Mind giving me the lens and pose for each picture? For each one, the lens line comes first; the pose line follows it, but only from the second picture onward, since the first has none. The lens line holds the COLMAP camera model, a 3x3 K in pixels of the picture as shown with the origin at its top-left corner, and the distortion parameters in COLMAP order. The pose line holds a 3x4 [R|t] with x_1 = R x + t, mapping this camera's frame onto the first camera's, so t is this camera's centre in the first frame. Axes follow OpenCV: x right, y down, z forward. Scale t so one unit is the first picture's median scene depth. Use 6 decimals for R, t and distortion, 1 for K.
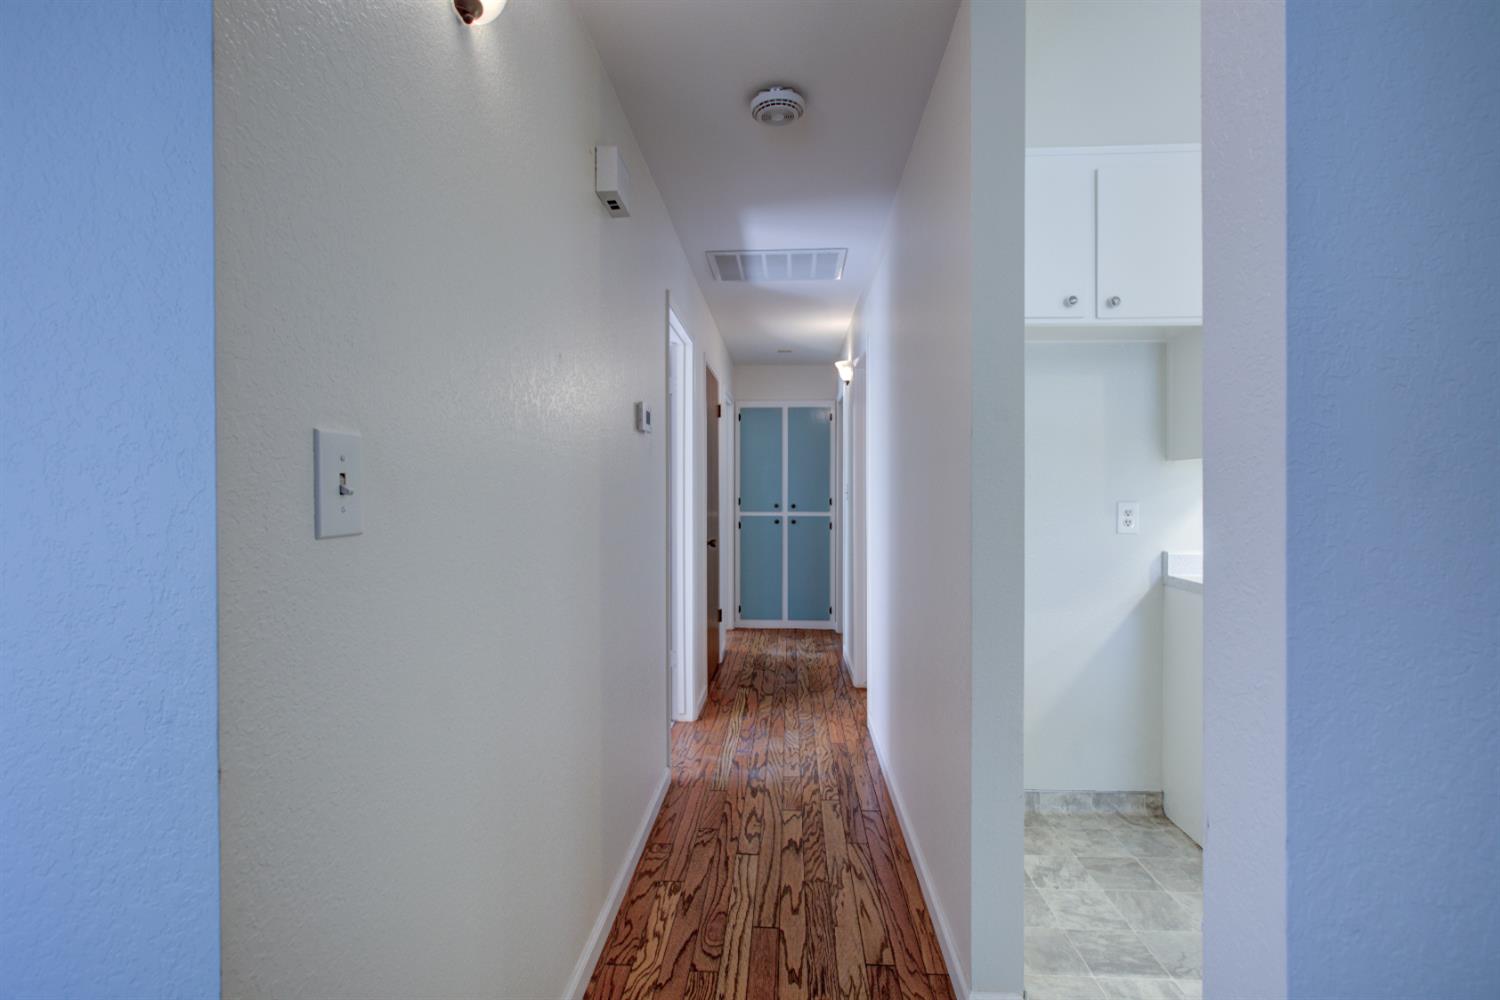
lens RADIAL K [[681.2, 0, 750.2], [0, 681.2, 499.2], [0, 0, 1]] dist [-0.005485, 0.000909]
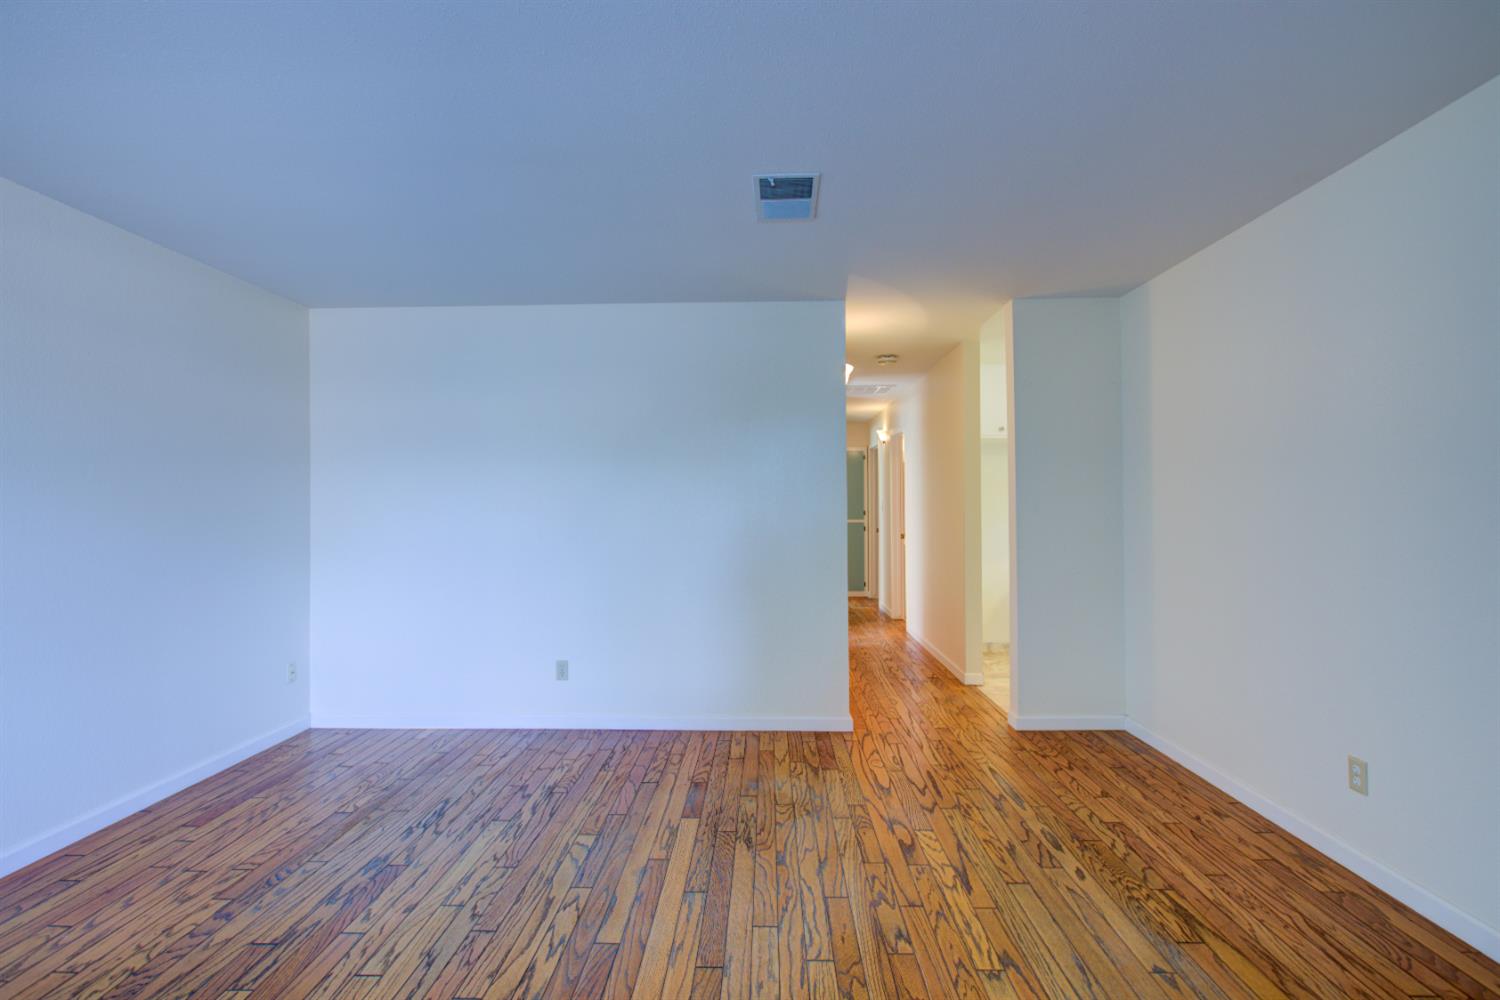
lens RADIAL K [[681.2, 0, 750.2], [0, 681.2, 501.3], [0, 0, 1]] dist [-0.005485, 0.000909]
pose [[0.999465, -0.005741, 0.032185, -0.527448], [0.006136, 0.999907, -0.012185, -0.013763], [-0.032112, 0.012376, 0.999408, -1.459016]]
